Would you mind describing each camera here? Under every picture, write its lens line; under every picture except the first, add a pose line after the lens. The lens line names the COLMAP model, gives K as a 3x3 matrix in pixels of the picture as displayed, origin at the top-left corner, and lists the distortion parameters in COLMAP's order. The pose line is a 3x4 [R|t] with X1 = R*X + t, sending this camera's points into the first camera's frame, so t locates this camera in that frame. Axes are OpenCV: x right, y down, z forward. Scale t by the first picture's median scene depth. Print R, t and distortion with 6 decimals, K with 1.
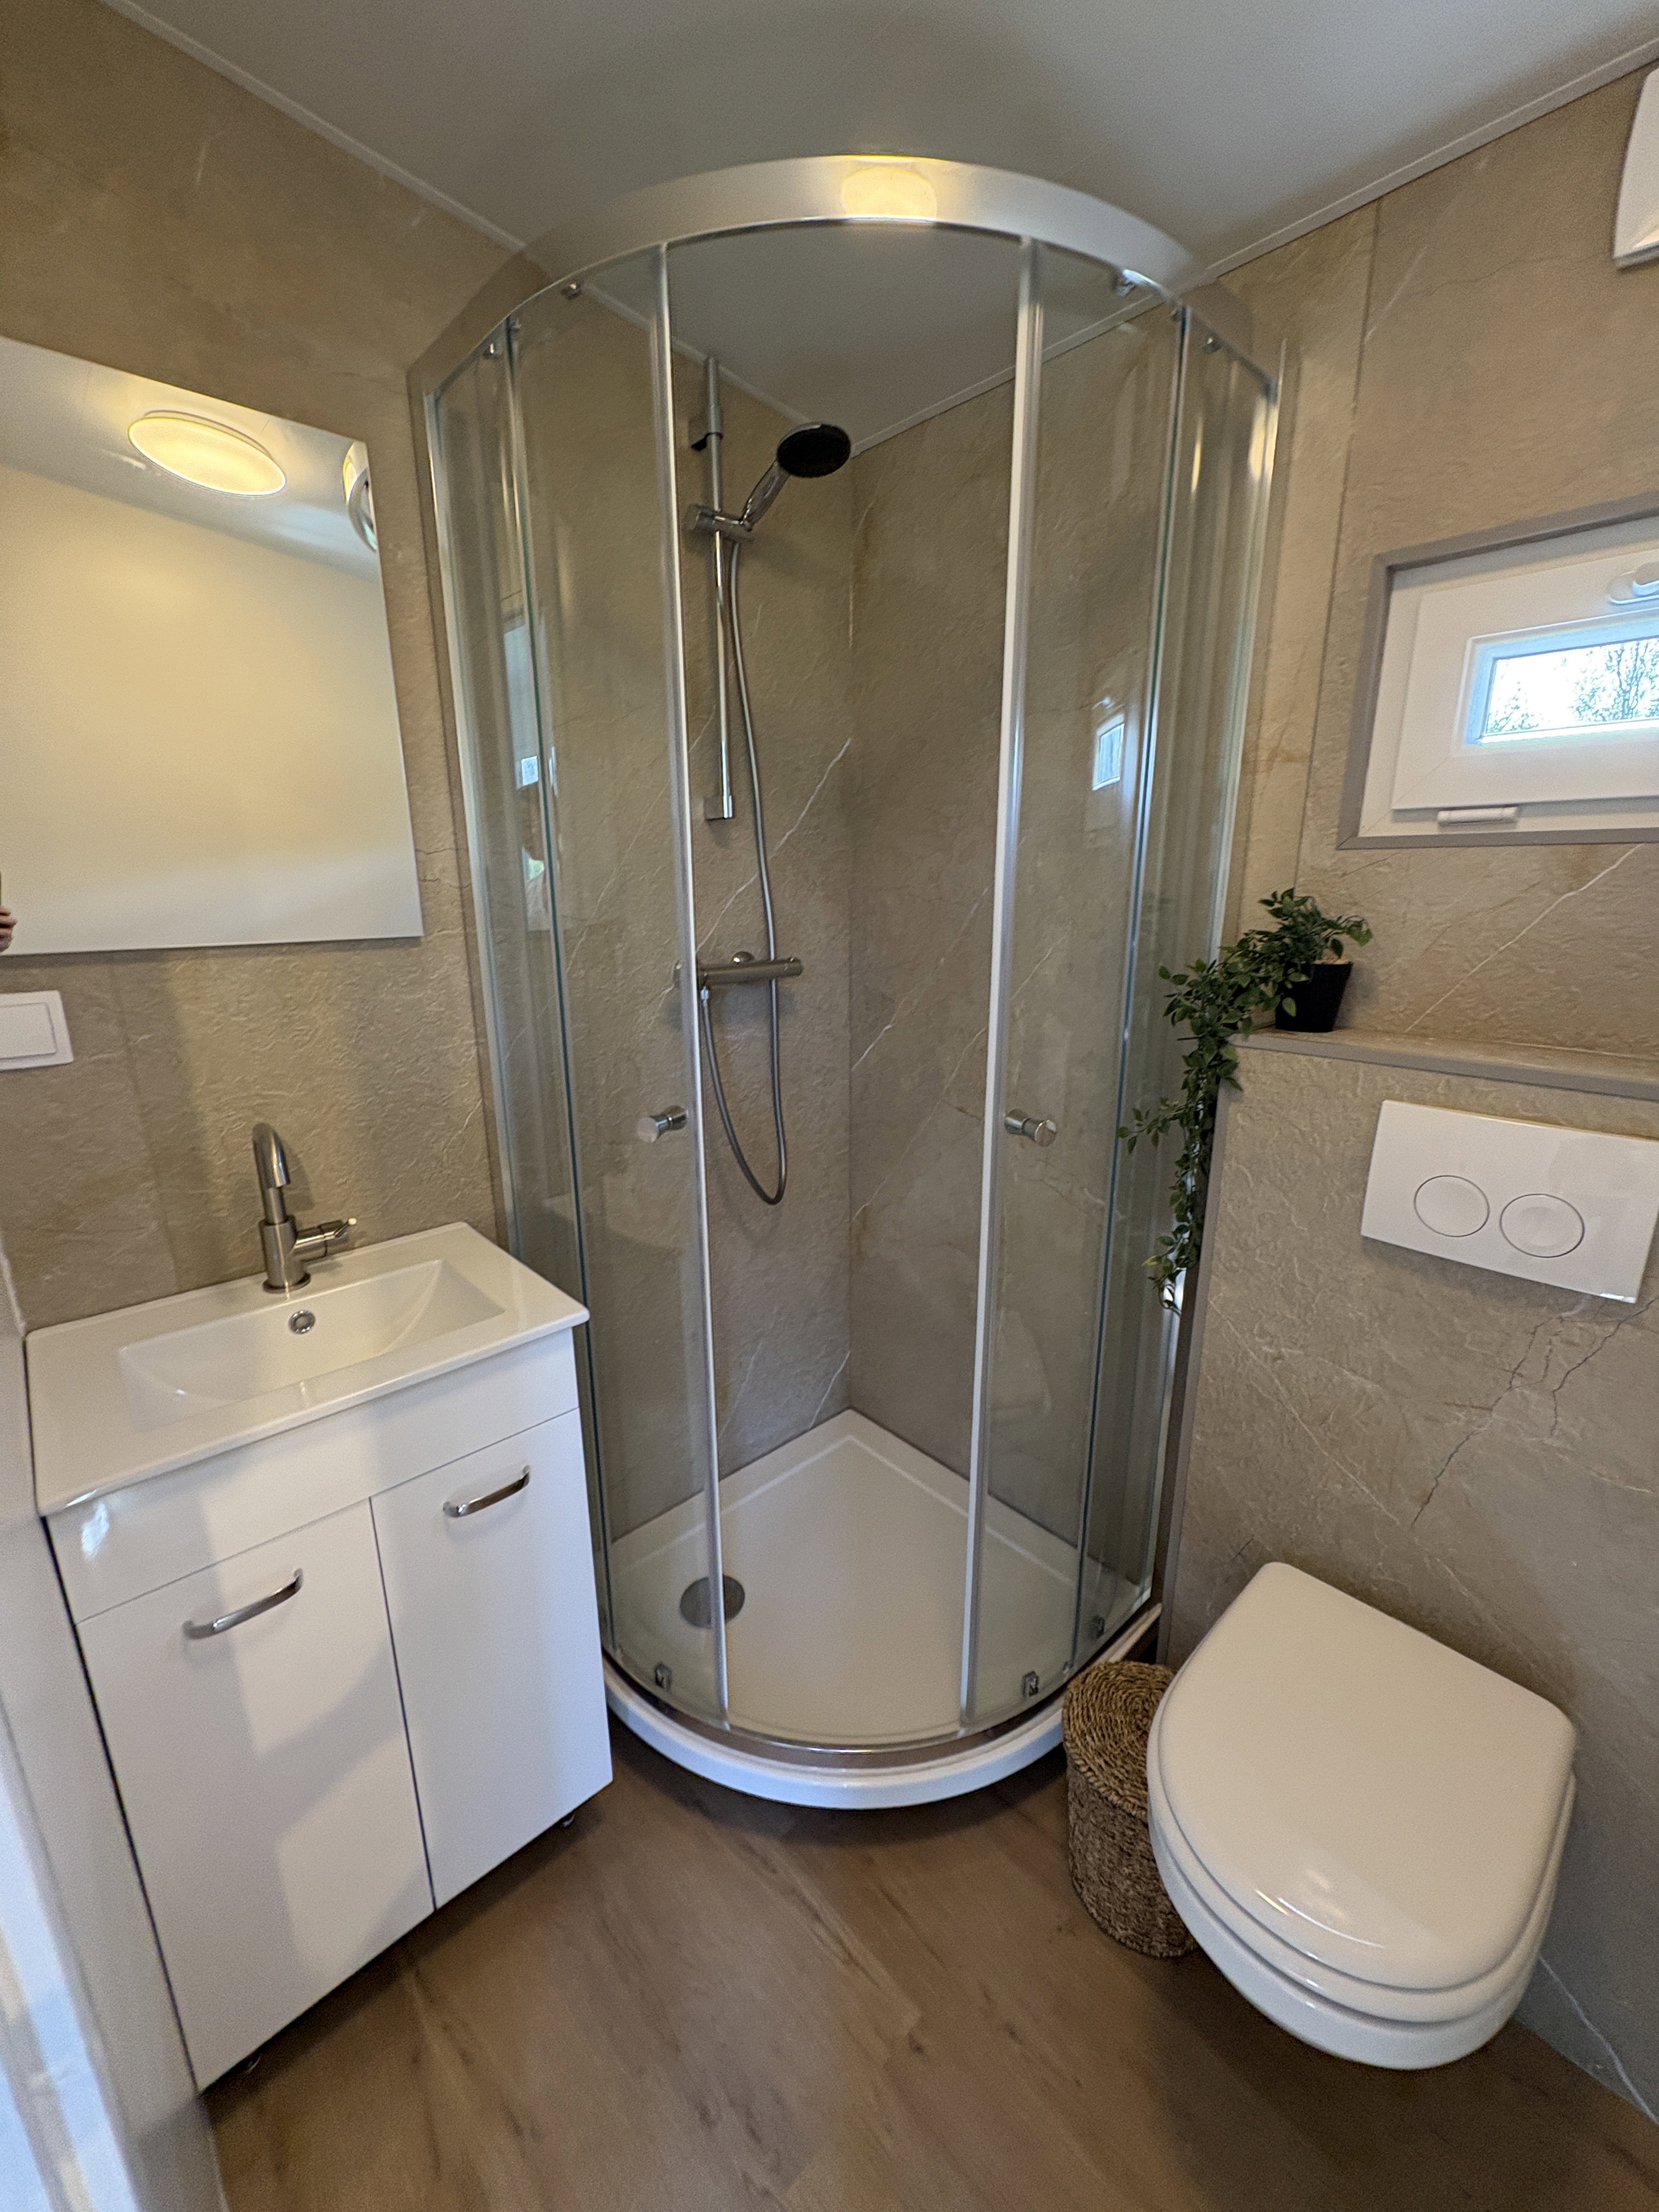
lens RADIAL K [[879.7, 0, 819.4], [0, 879.7, 1108.5], [0, 0, 1]] dist [-0.000079, 0.000563]
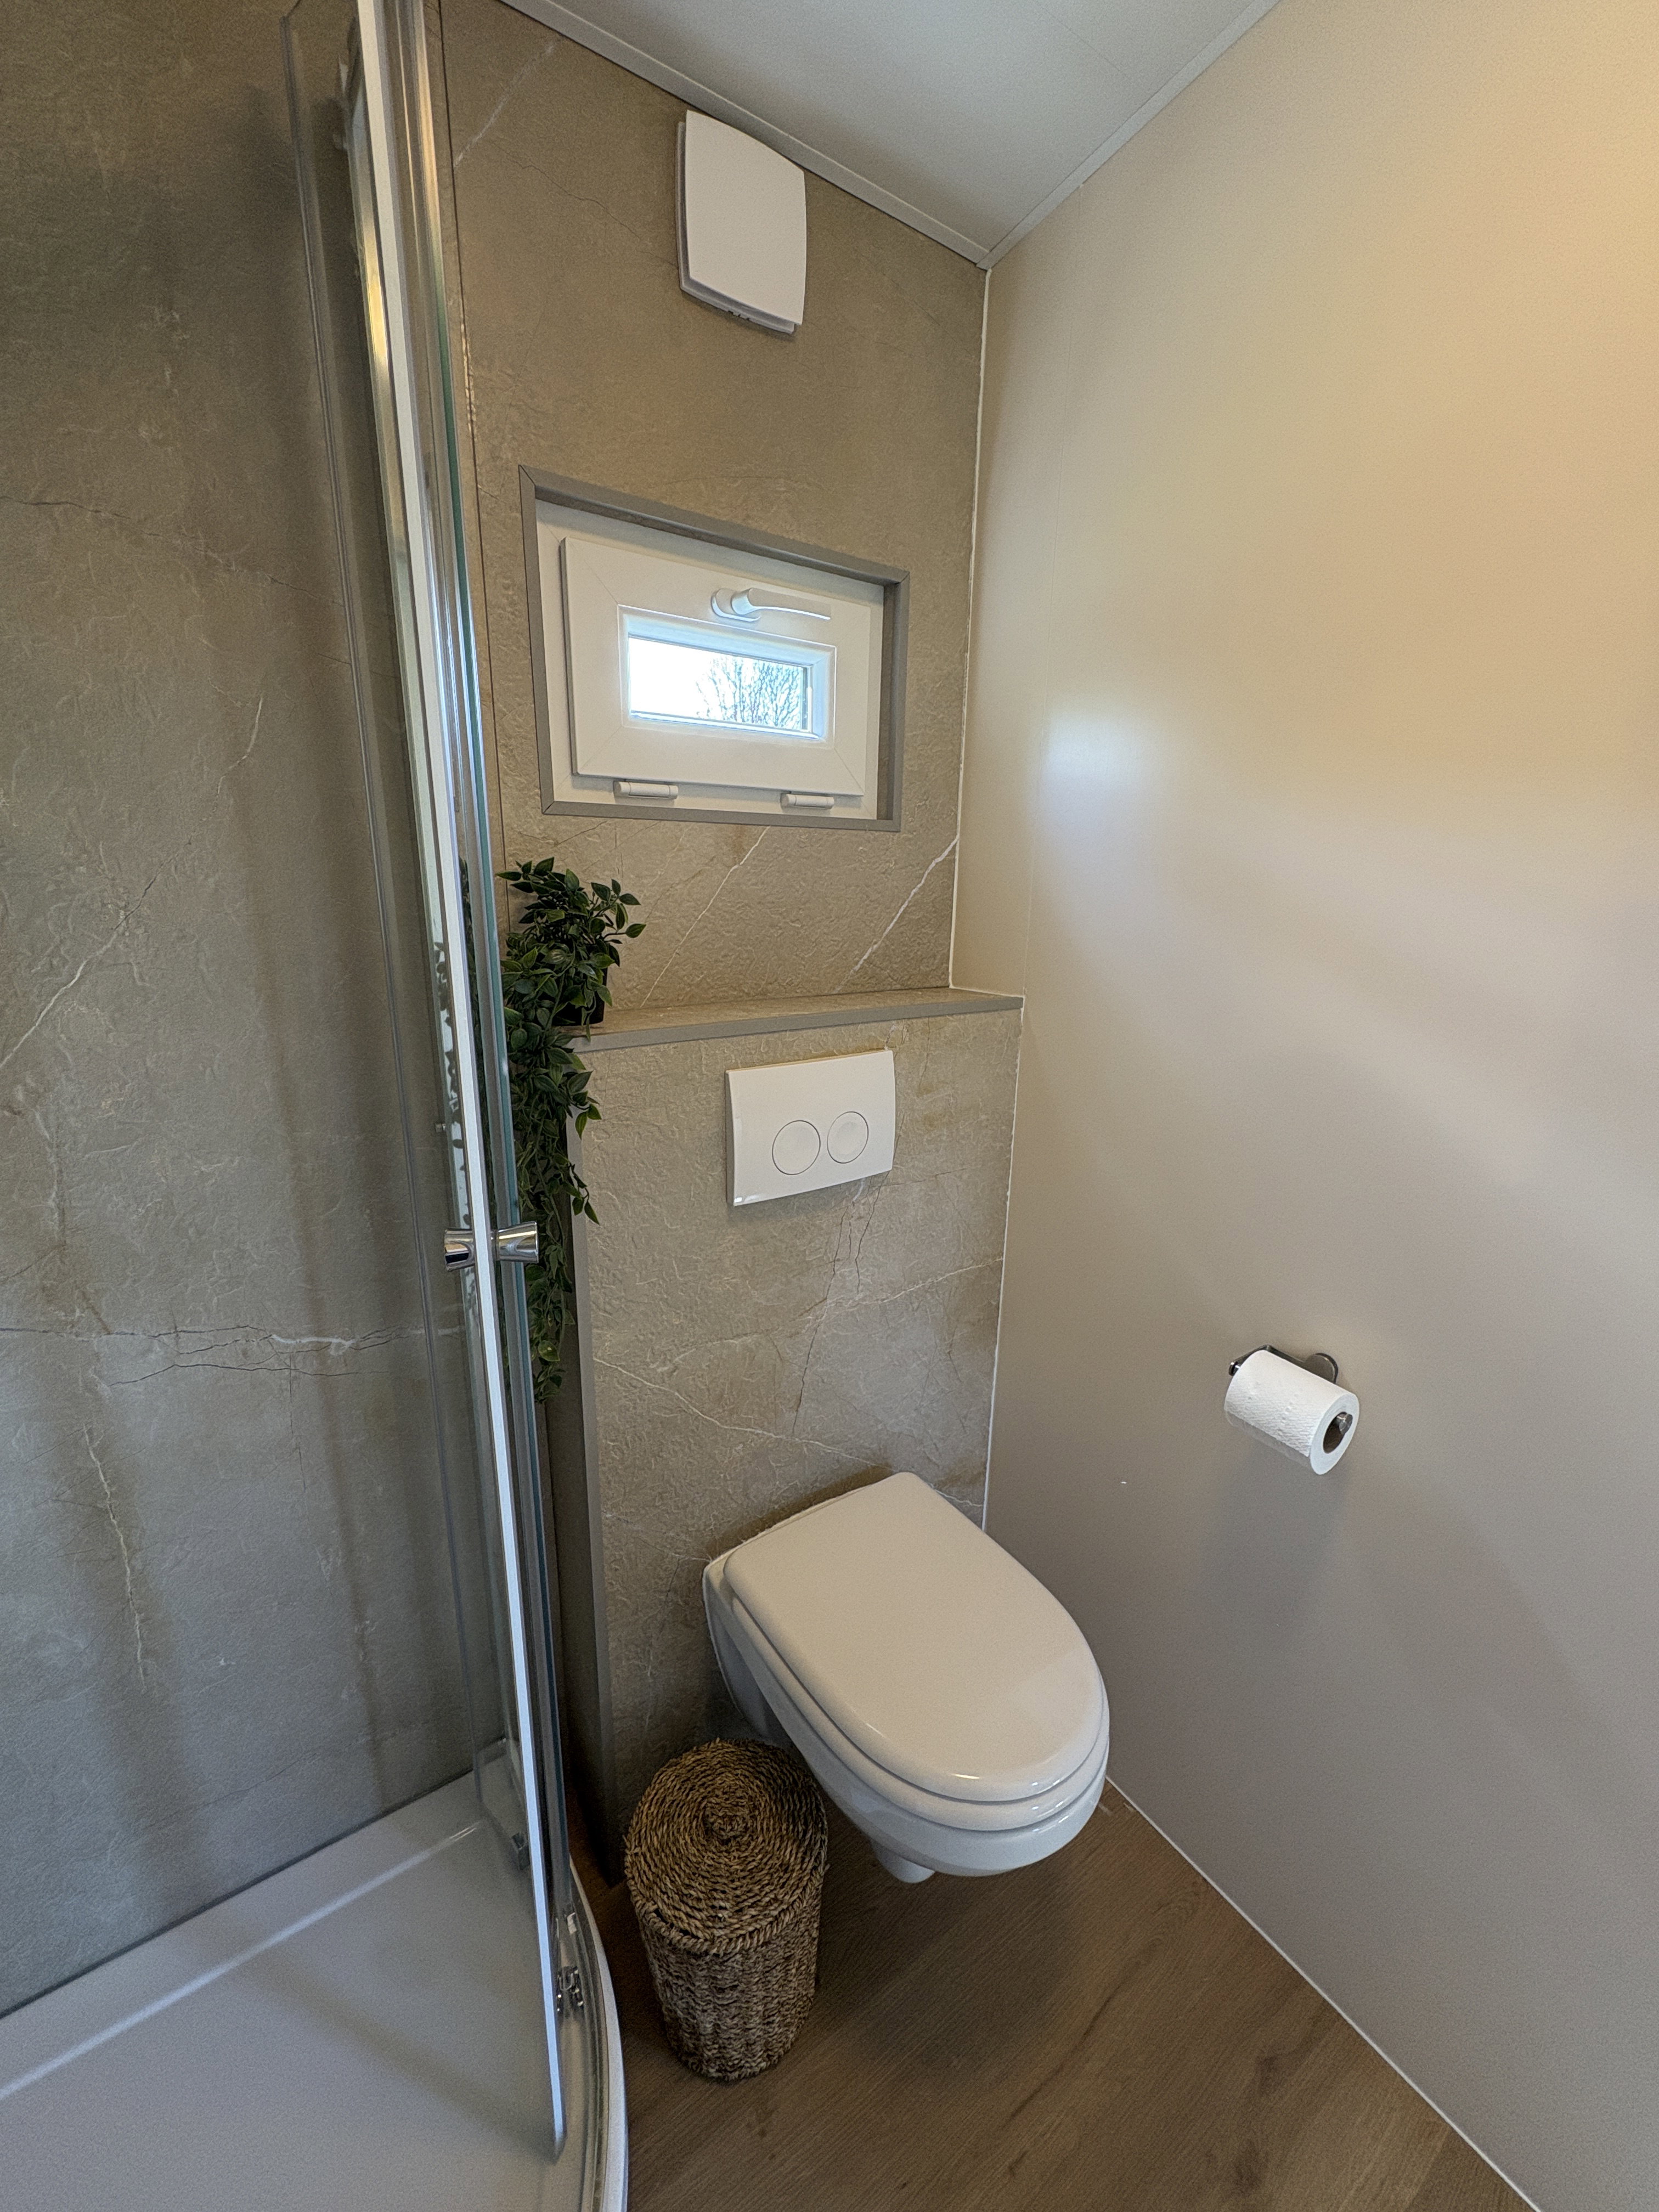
lens RADIAL K [[879.7, 0, 880.1], [0, 879.7, 1092.7], [0, 0, 1]] dist [-0.000079, 0.000563]
pose [[0.115223, -0.244569, 0.962761, -0.301082], [0.227917, 0.949869, 0.214017, -0.156768], [-0.966839, 0.194770, 0.165188, 0.644958]]
